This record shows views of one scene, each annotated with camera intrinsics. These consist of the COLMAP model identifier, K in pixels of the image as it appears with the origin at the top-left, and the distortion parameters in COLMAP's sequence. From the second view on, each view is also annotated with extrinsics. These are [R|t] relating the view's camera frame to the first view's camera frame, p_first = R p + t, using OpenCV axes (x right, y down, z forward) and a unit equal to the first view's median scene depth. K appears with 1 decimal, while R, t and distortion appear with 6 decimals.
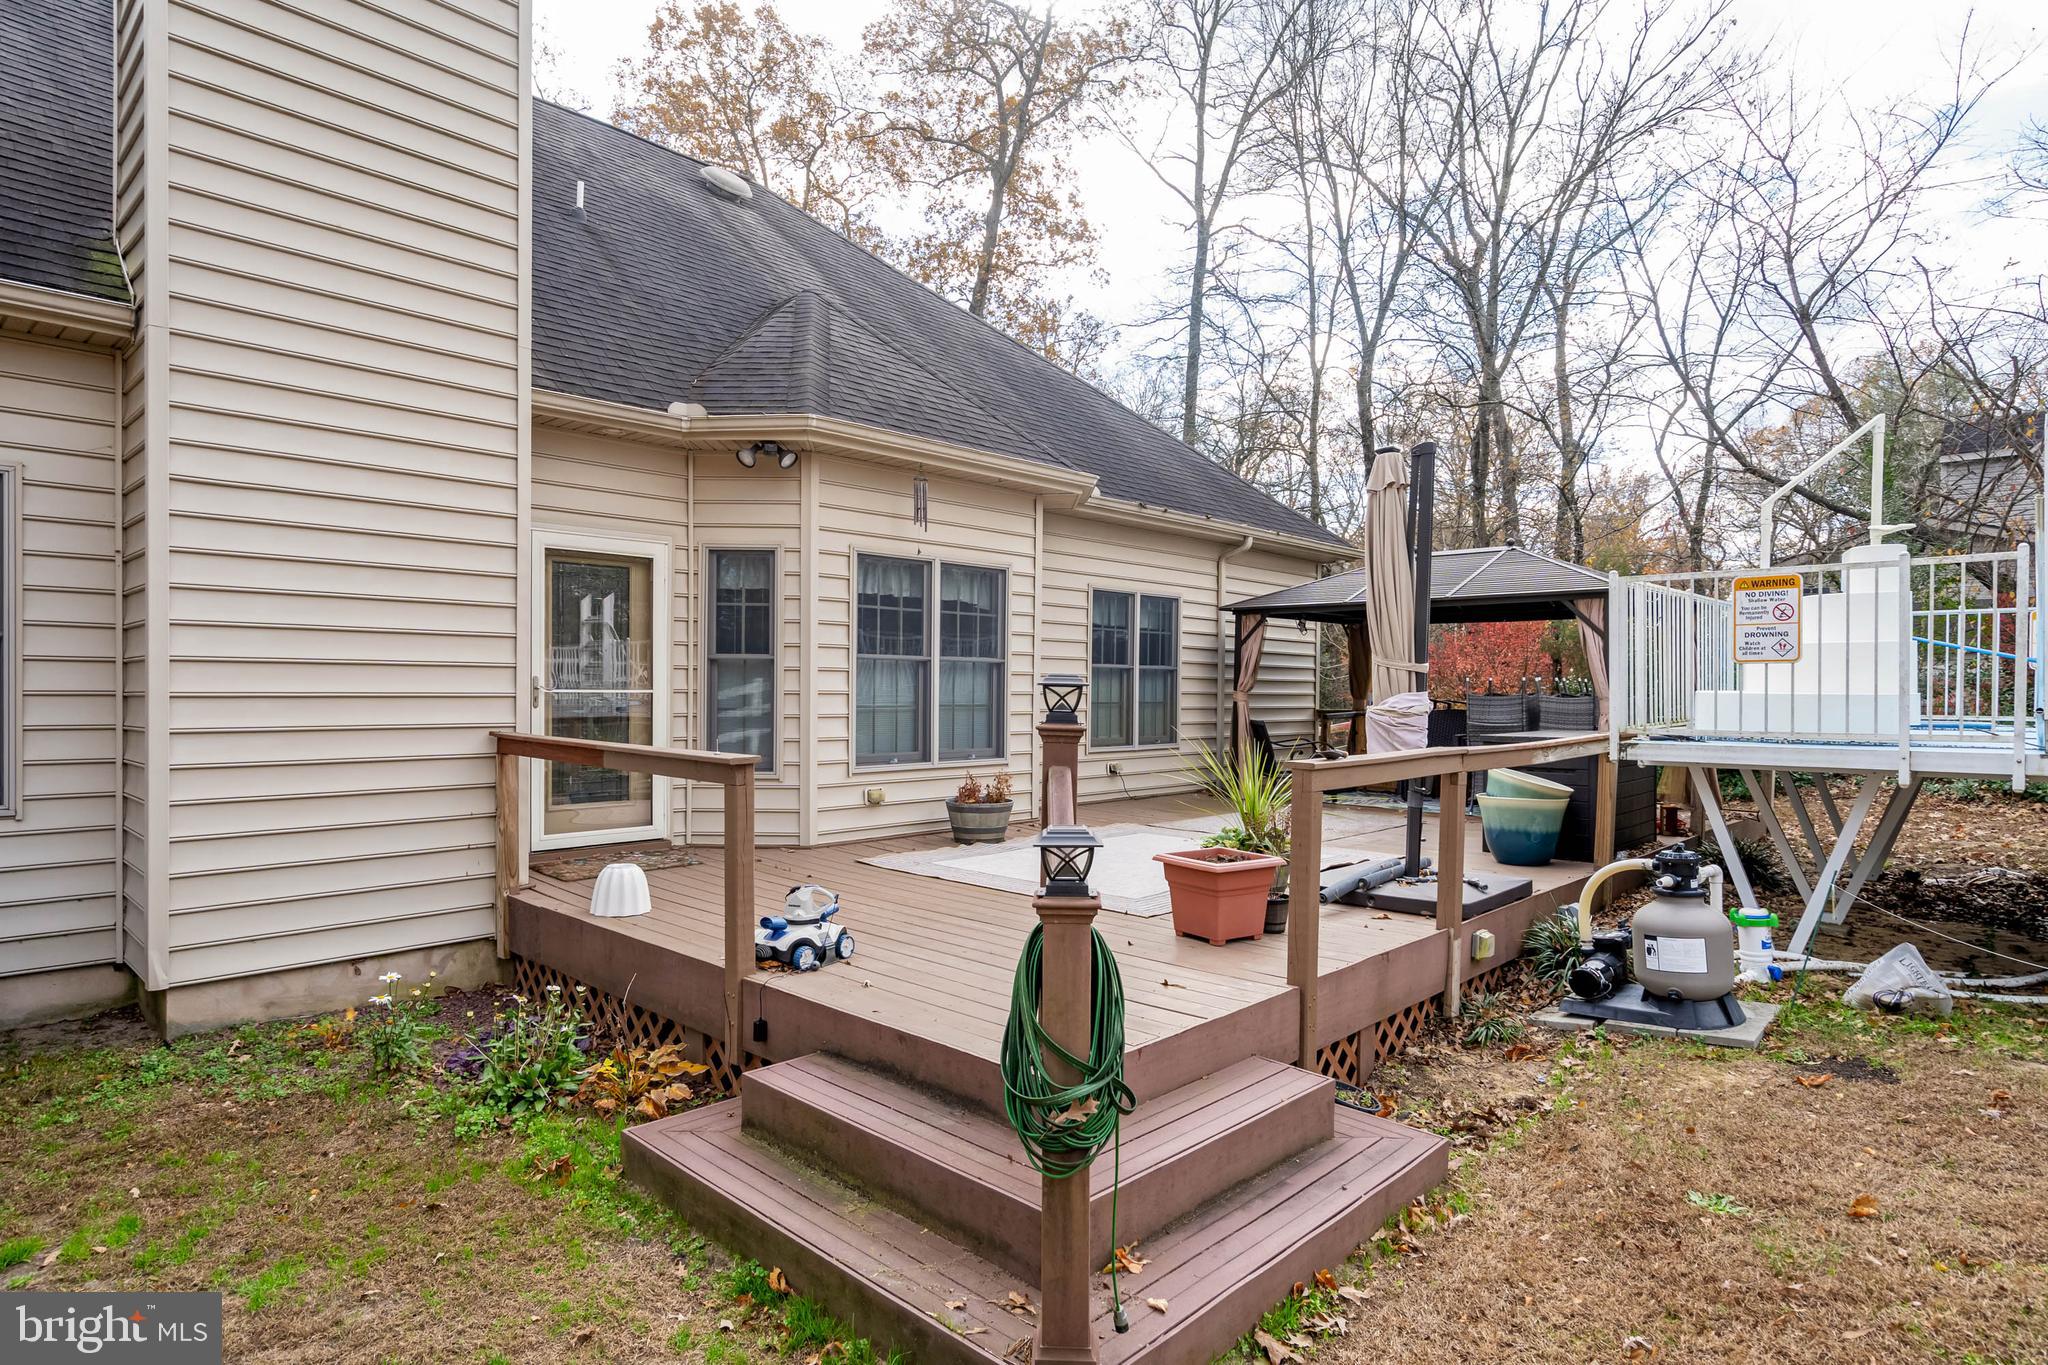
lens RADIAL K [[1136.5, 0, 1028.6], [0, 1136.5, 687.0], [0, 0, 1]] dist [0.007342, 0.000175]
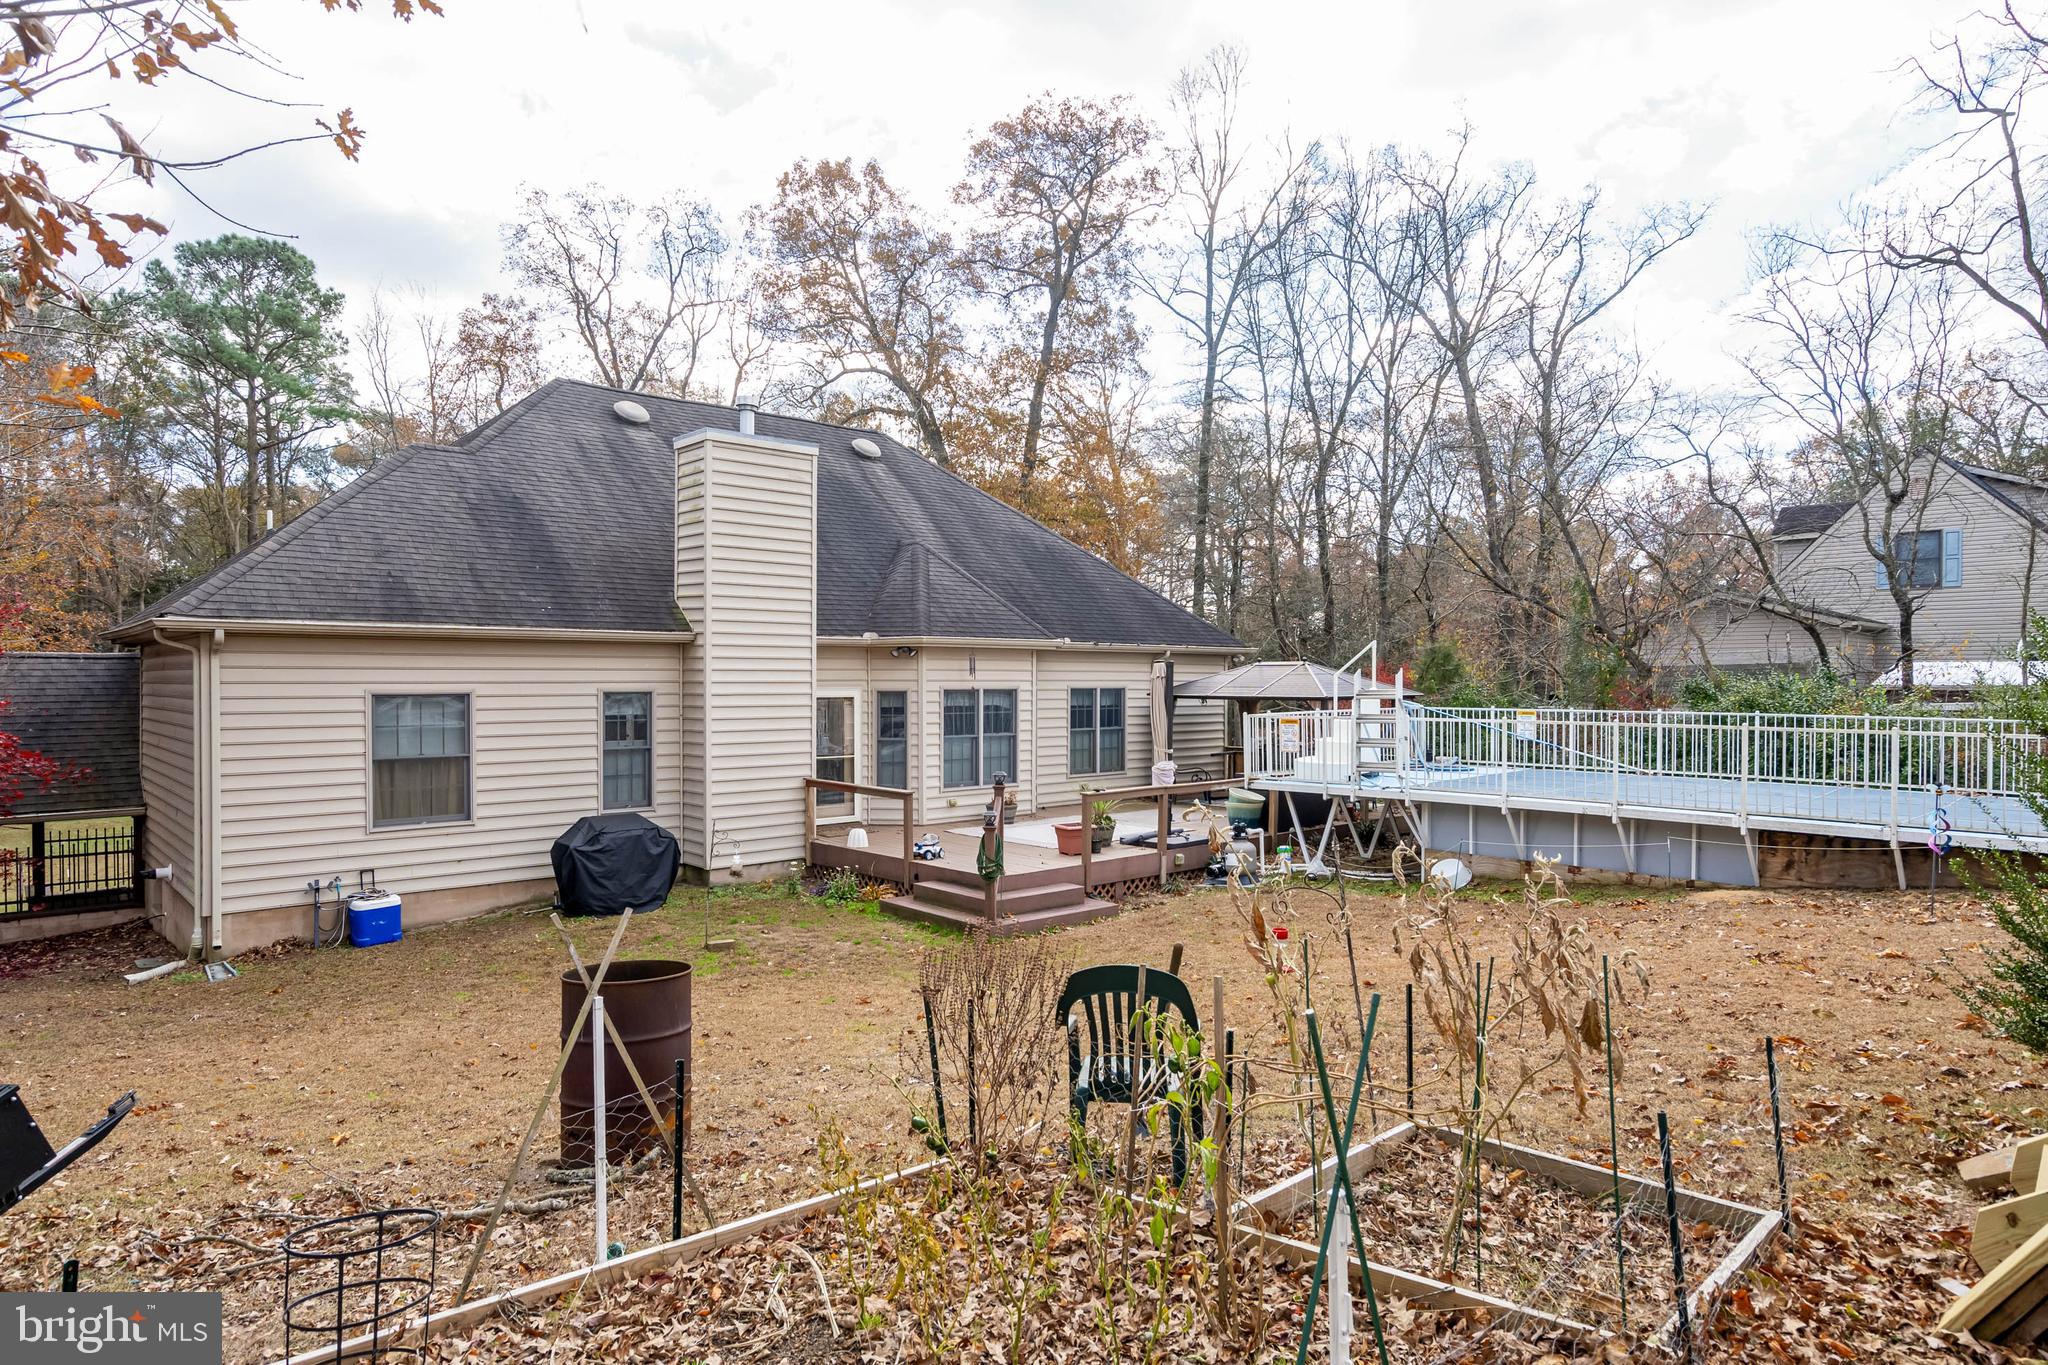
lens RADIAL K [[1136.5, 0, 1029.5], [0, 1136.5, 684.0], [0, 0, 1]] dist [0.007342, 0.000175]
pose [[0.997216, -0.007832, -0.074156, 0.156617], [0.007822, 0.999969, -0.000422, -0.114835], [0.074157, -0.000159, 0.997247, -1.040576]]
